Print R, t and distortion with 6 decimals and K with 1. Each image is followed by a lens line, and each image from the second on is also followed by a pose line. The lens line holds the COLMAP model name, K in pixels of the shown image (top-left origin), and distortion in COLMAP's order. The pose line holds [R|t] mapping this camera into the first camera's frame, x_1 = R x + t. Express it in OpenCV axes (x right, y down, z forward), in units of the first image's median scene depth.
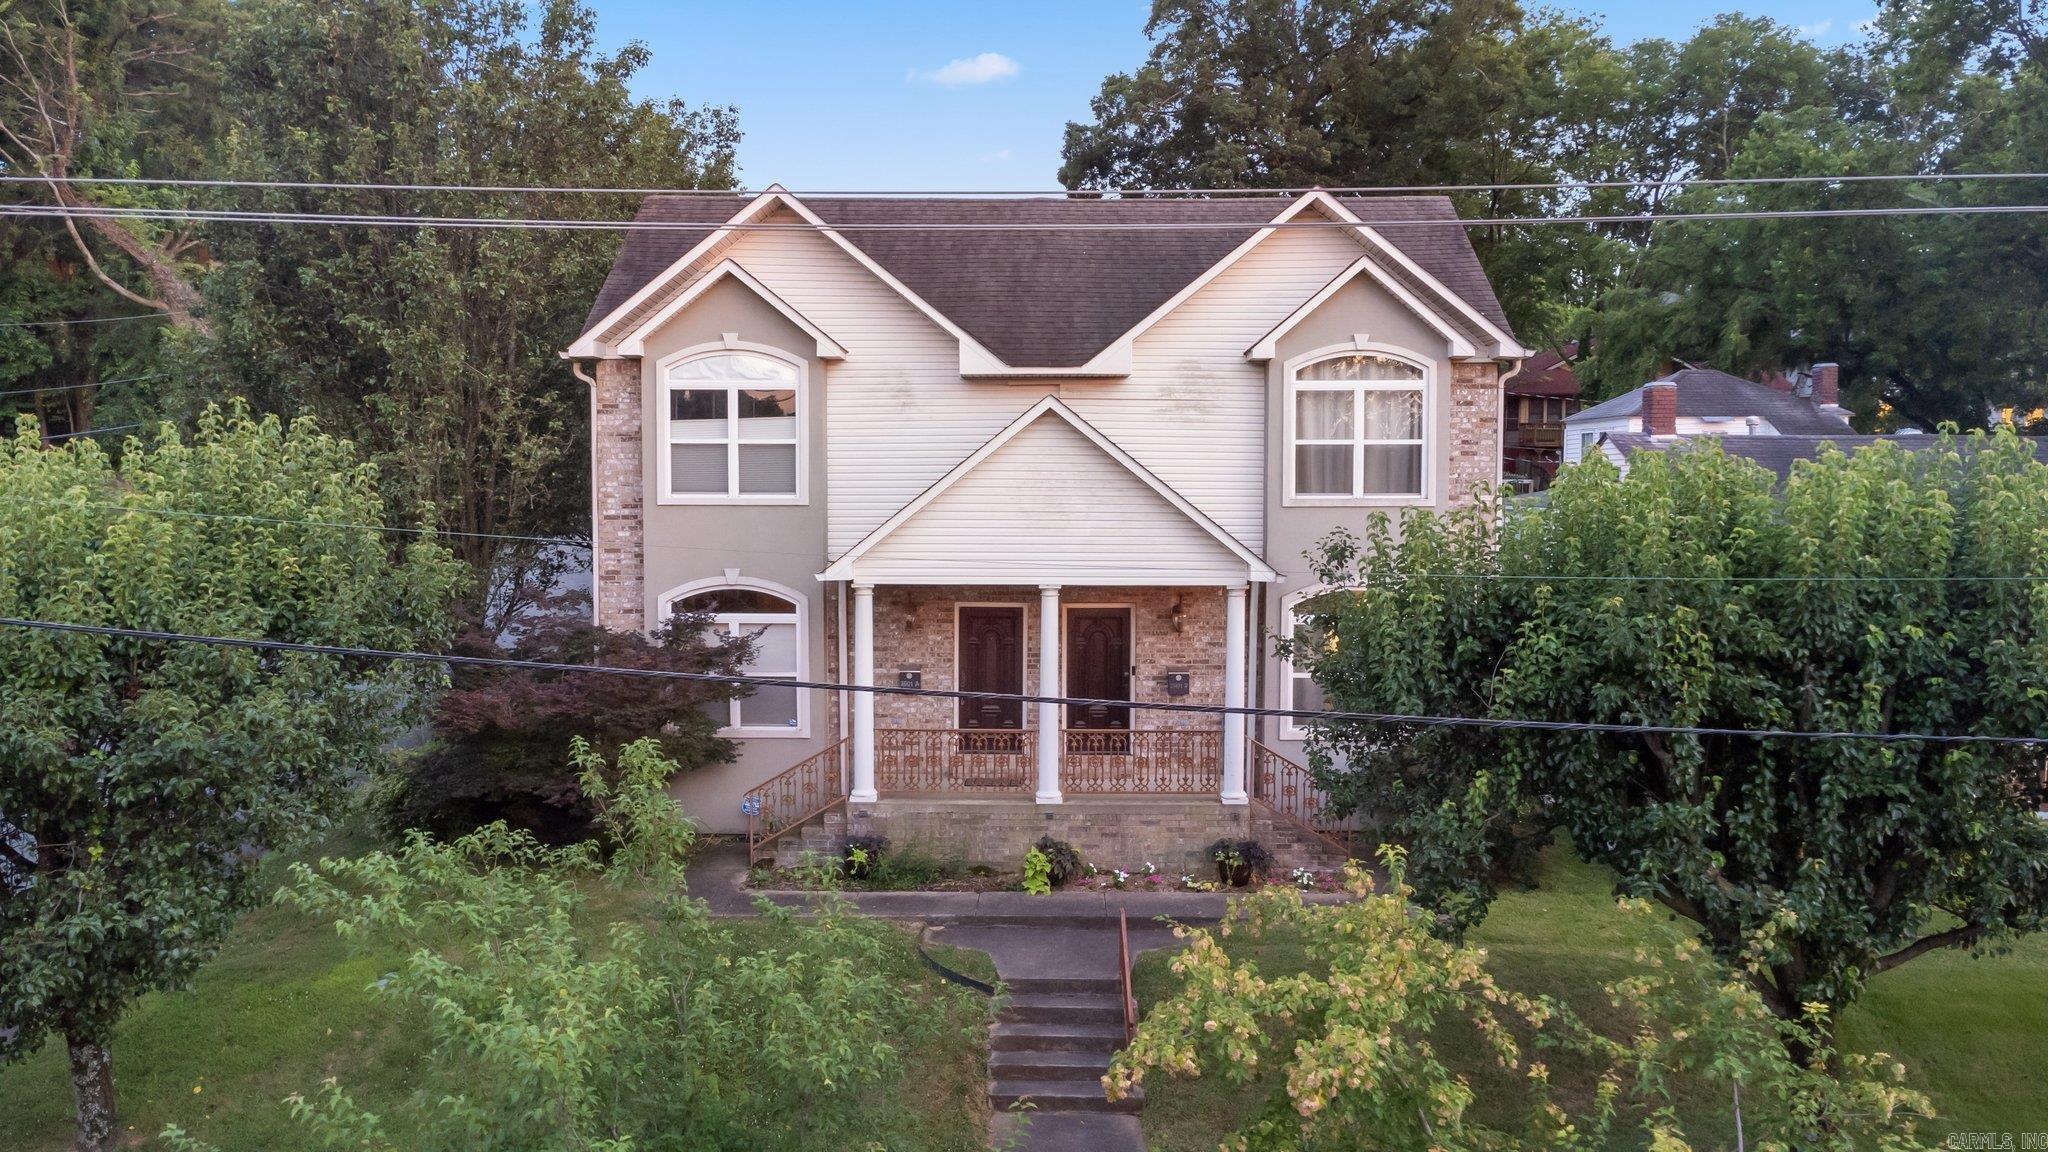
lens RADIAL K [[1428.9, 0, 1024.0], [0, 1428.9, 576.0], [0, 0, 1]] dist [0.034918, -0.041837]
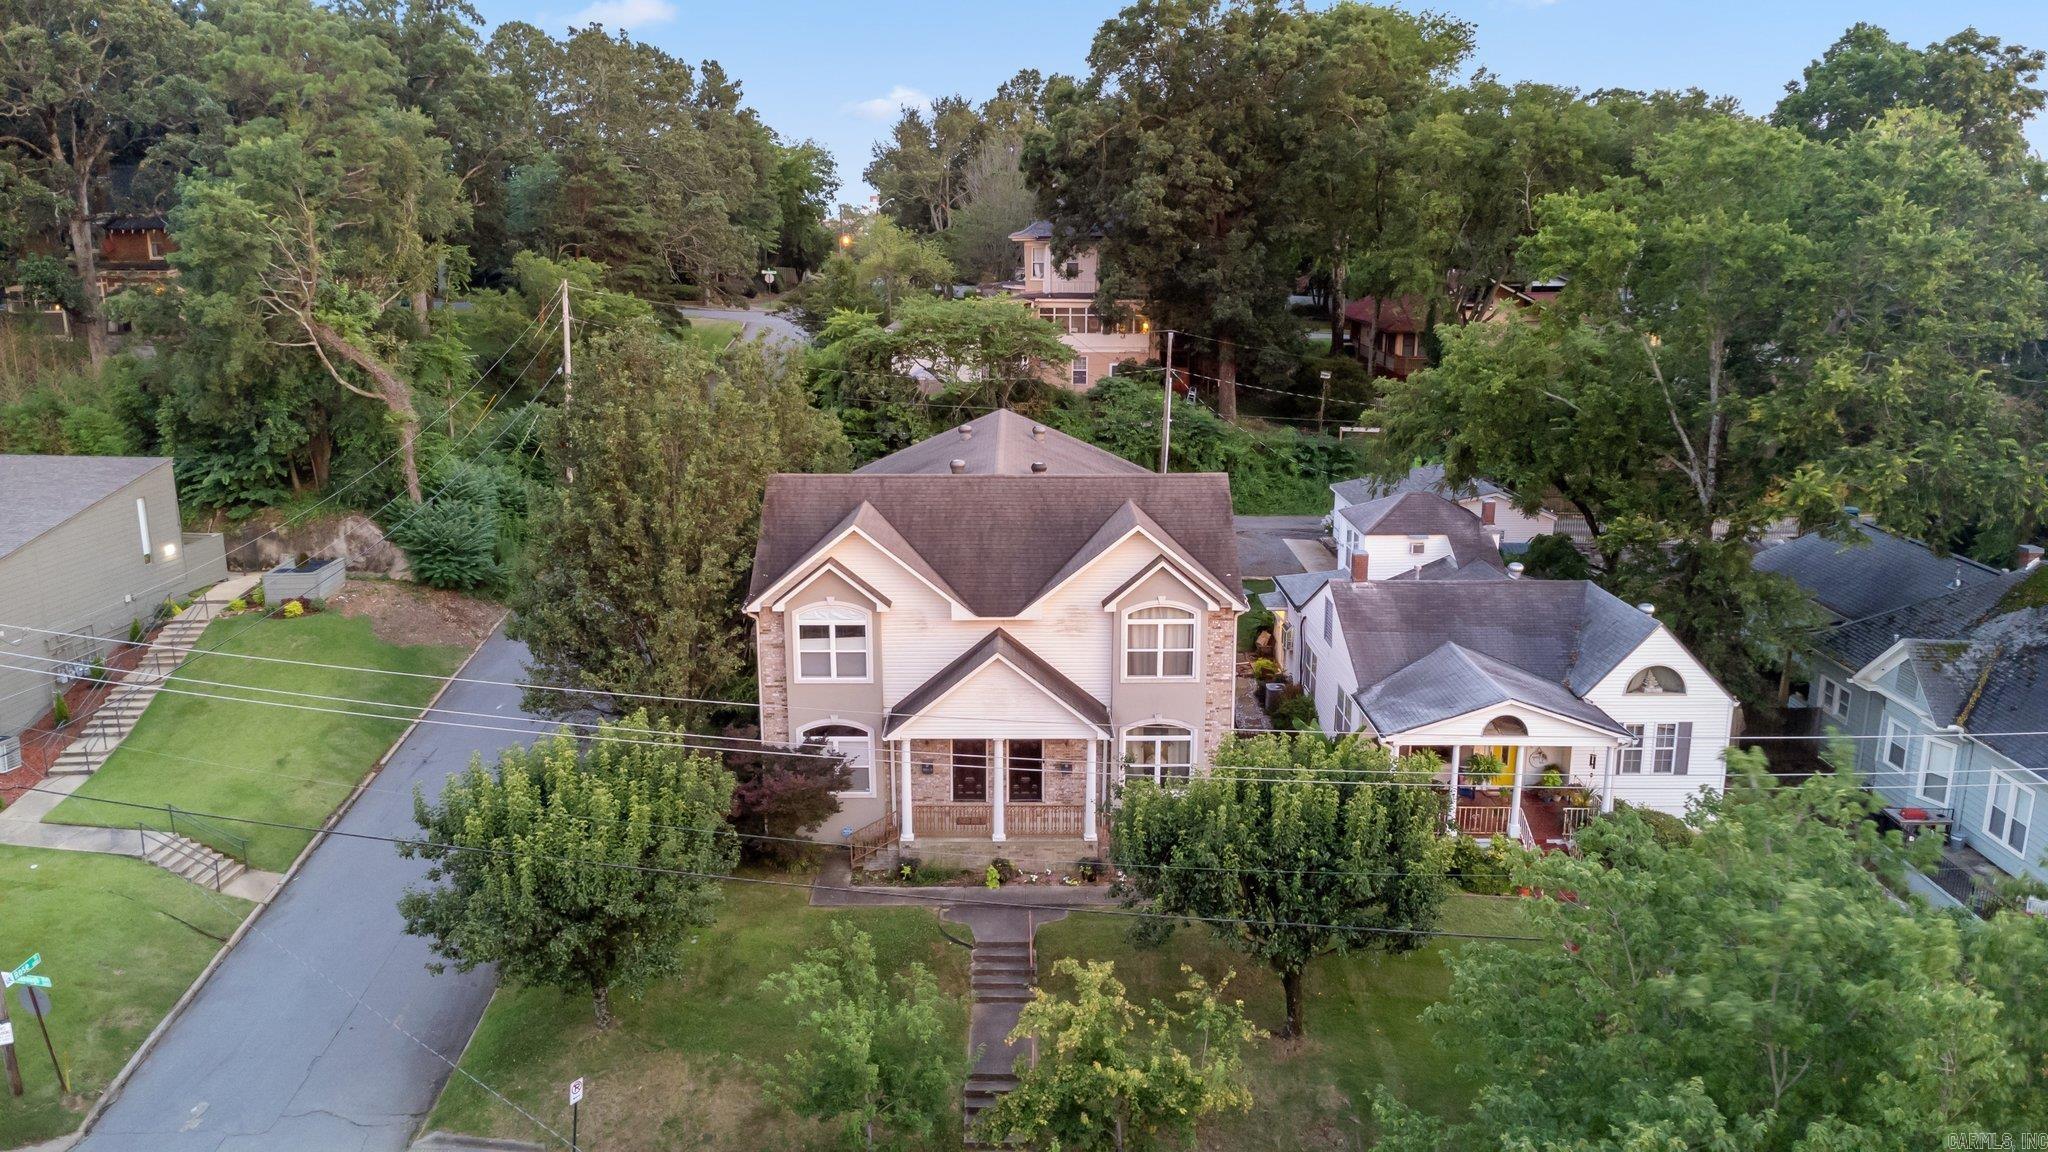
lens RADIAL K [[1424.8, 0, 1024.0], [0, 1424.8, 576.0], [0, 0, 1]] dist [0.018448, 0.003869]
pose [[0.999831, -0.005479, 0.017528, 0.018231], [0.002078, 0.982082, 0.188442, -0.552113], [-0.018246, -0.188374, 0.981928, -0.854831]]
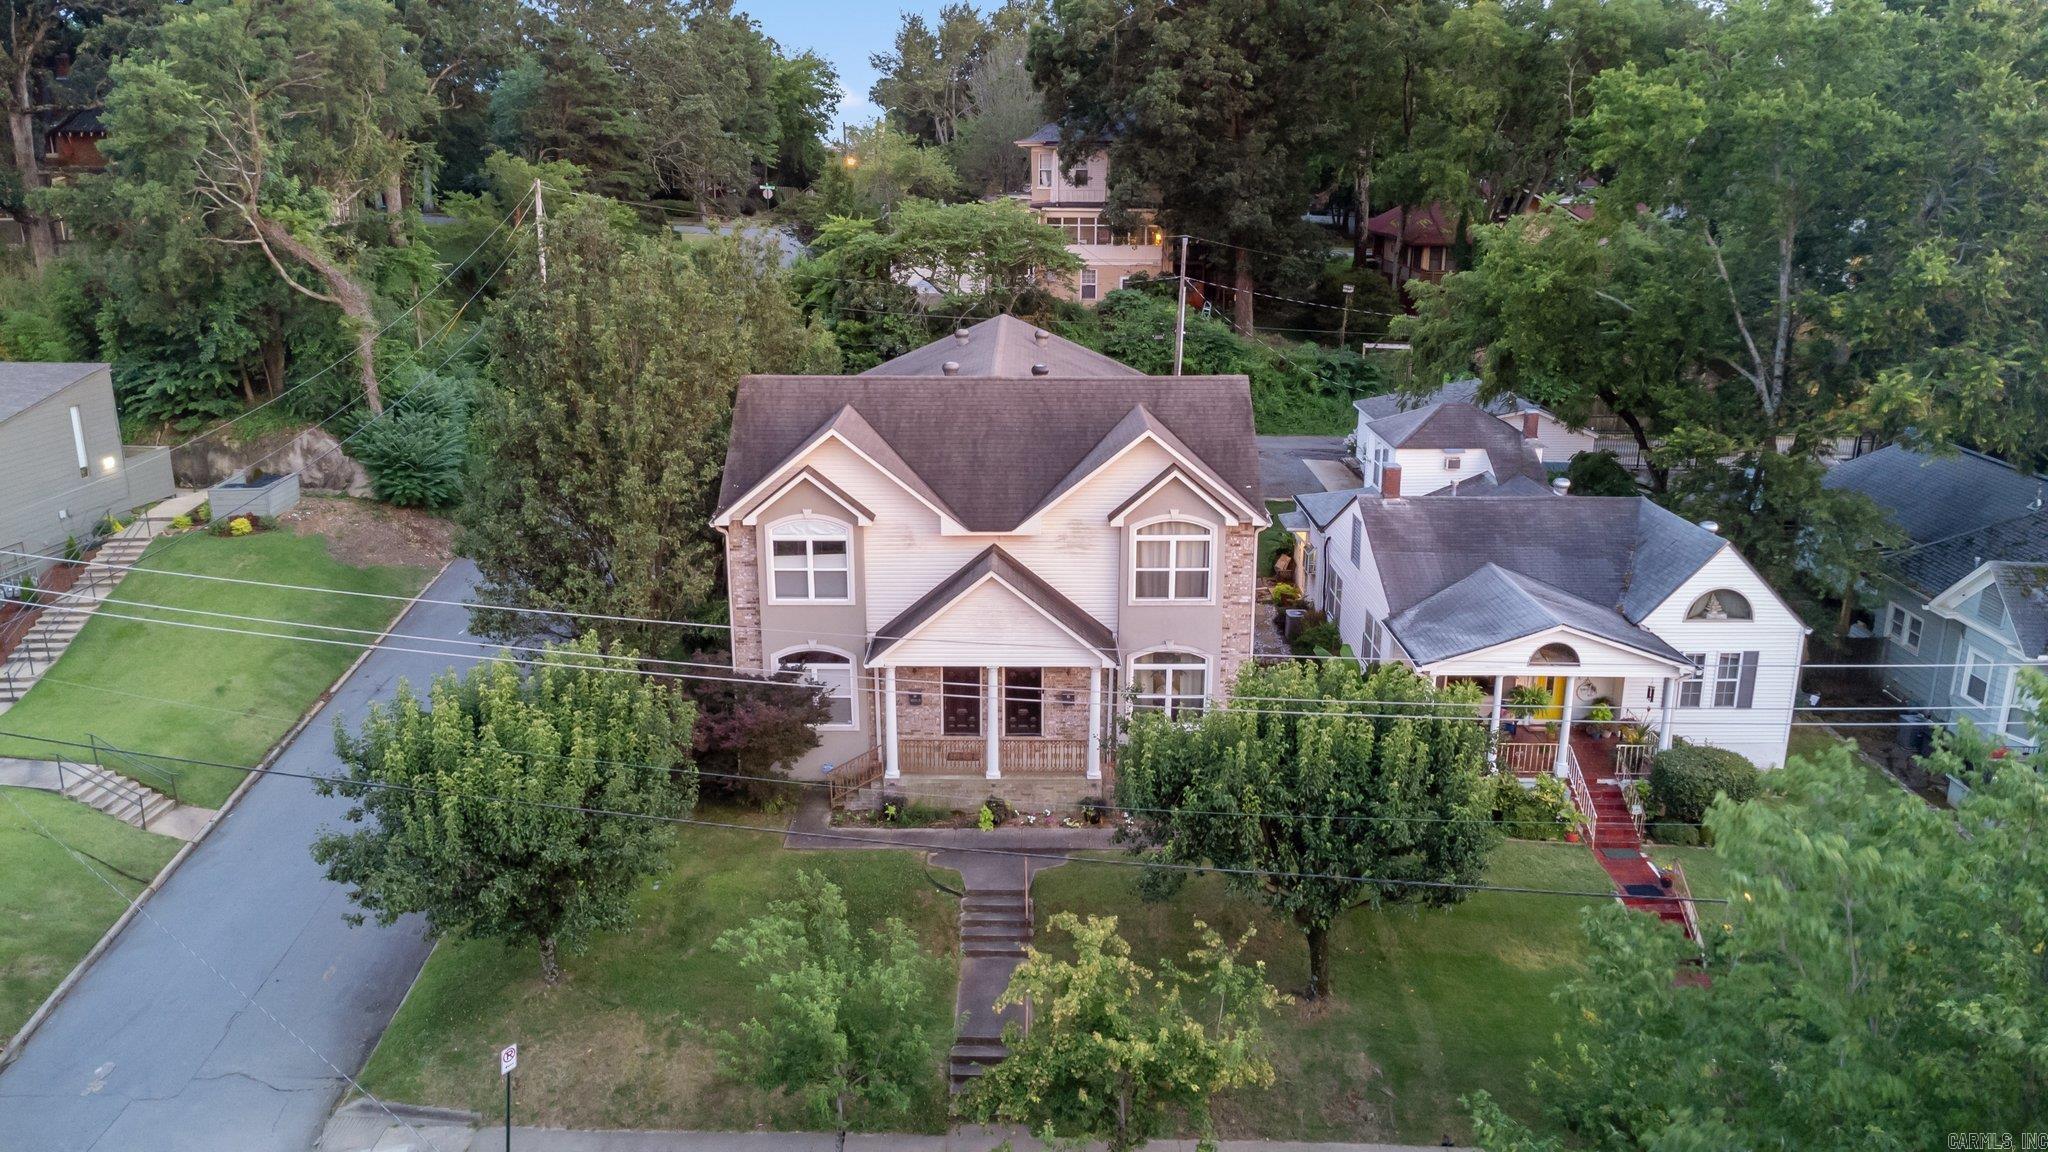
lens RADIAL K [[1424.8, 0, 1024.0], [0, 1424.8, 576.0], [0, 0, 1]] dist [0.018448, 0.003869]
pose [[0.999946, -0.003136, 0.009951, 0.036968], [0.000726, 0.972345, 0.233548, -0.489876], [-0.010408, -0.233528, 0.972294, -0.678701]]
